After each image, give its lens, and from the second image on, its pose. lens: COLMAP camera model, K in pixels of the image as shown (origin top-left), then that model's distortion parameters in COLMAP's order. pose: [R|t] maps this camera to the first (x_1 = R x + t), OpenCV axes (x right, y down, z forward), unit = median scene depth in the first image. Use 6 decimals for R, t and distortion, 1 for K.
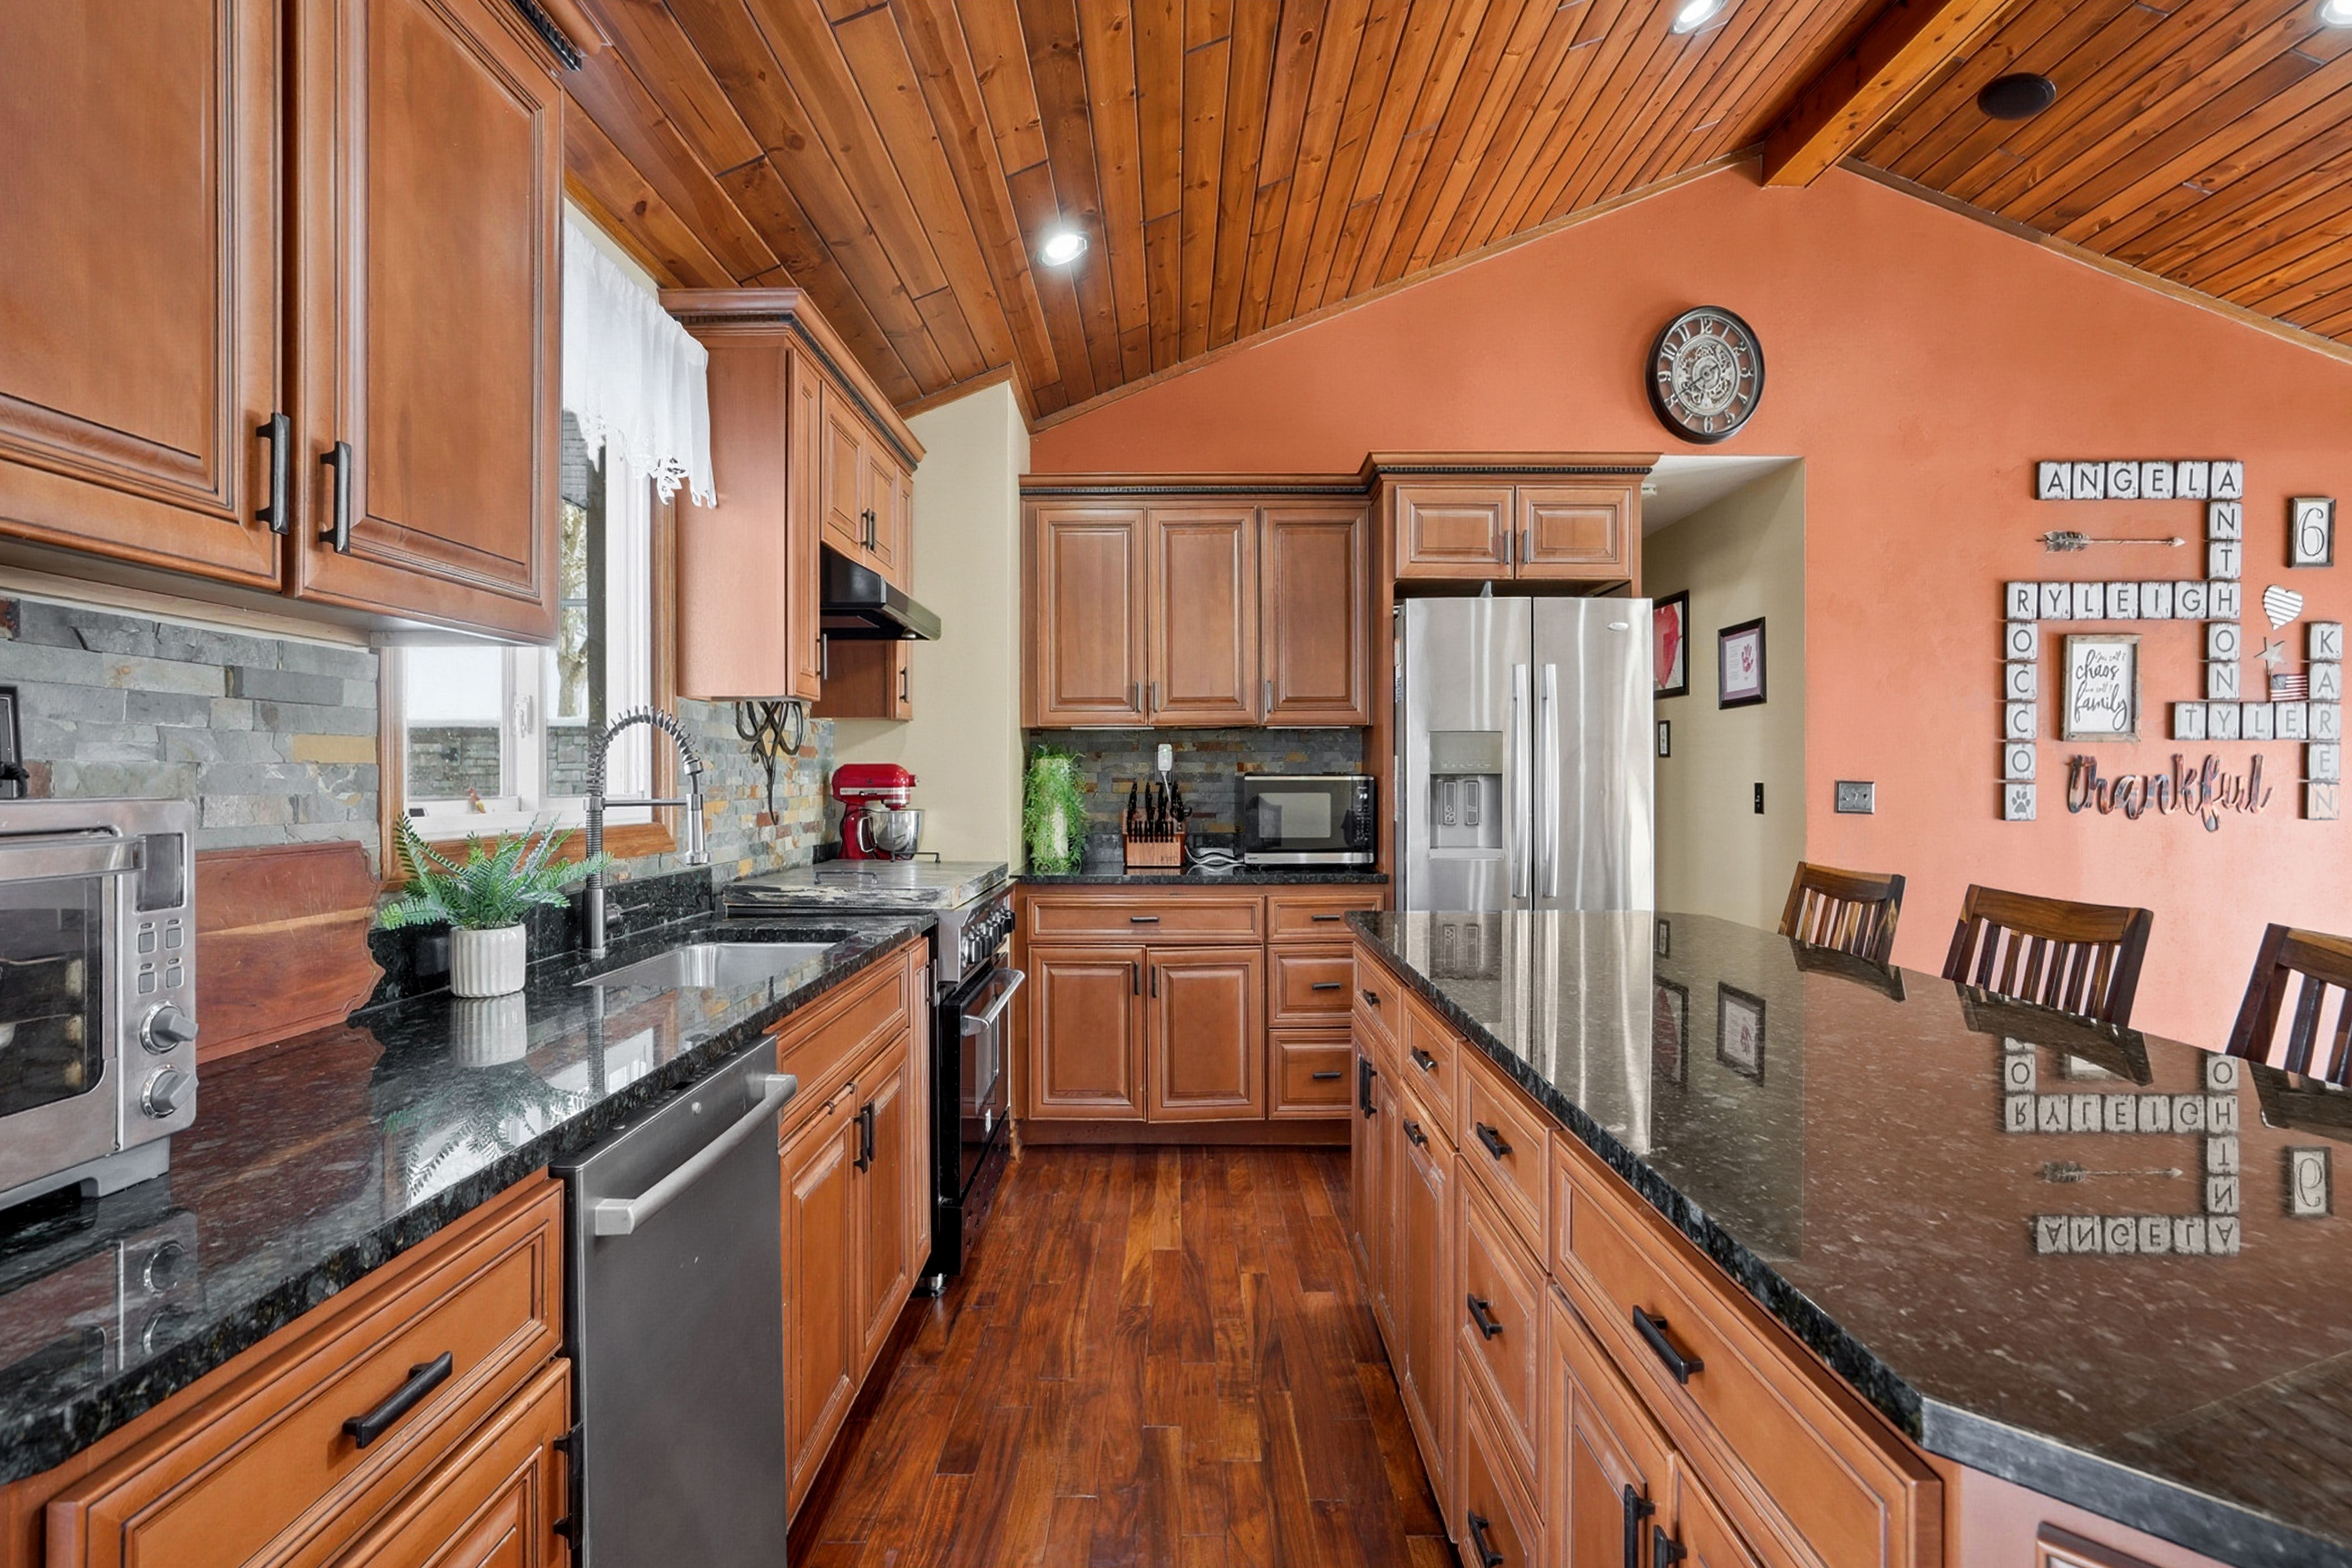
lens RADIAL K [[1084.2, 0, 1172.8], [0, 1084.2, 778.6], [0, 0, 1]] dist [-0.037570, 0.023790]
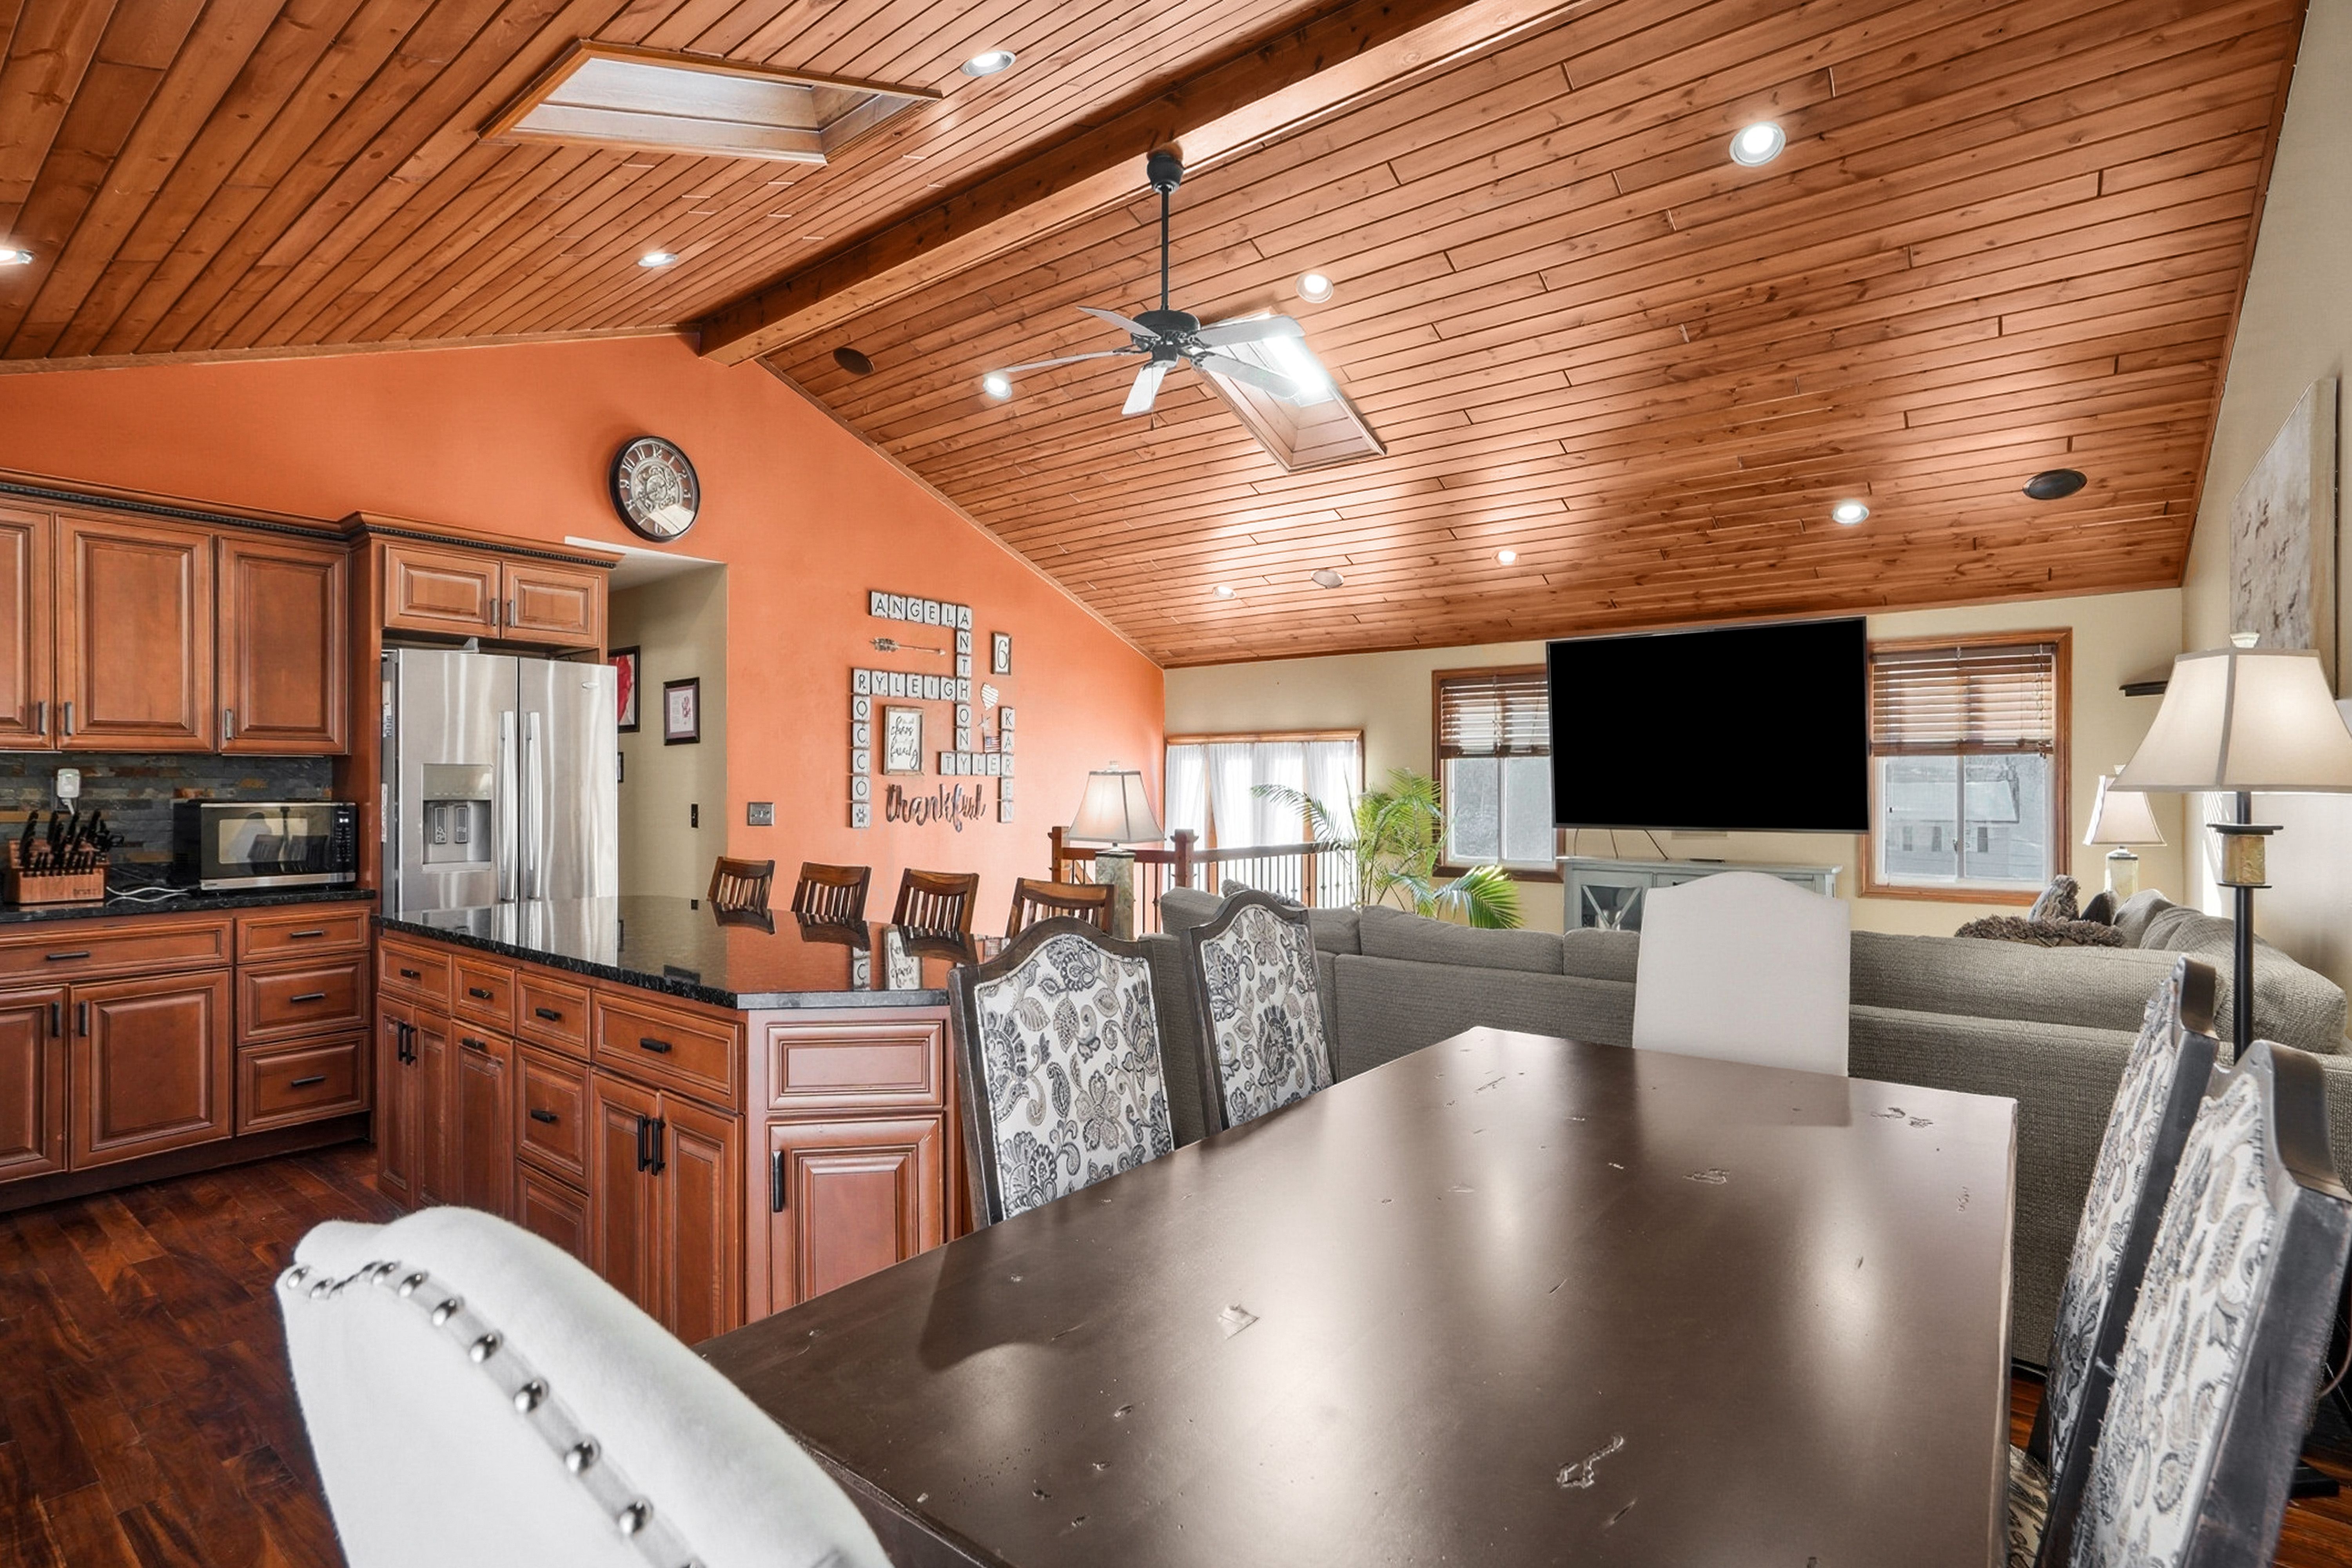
lens RADIAL K [[1118.0, 0, 1176.0], [0, 1118.0, 784.0], [0, 0, 1]] dist [-0.032863, 0.025832]
pose [[0.615898, 0.004059, 0.787816, -0.171641], [0.003711, 0.999961, -0.008053, -0.007781], [-0.787817, 0.007883, 0.615858, -0.318940]]
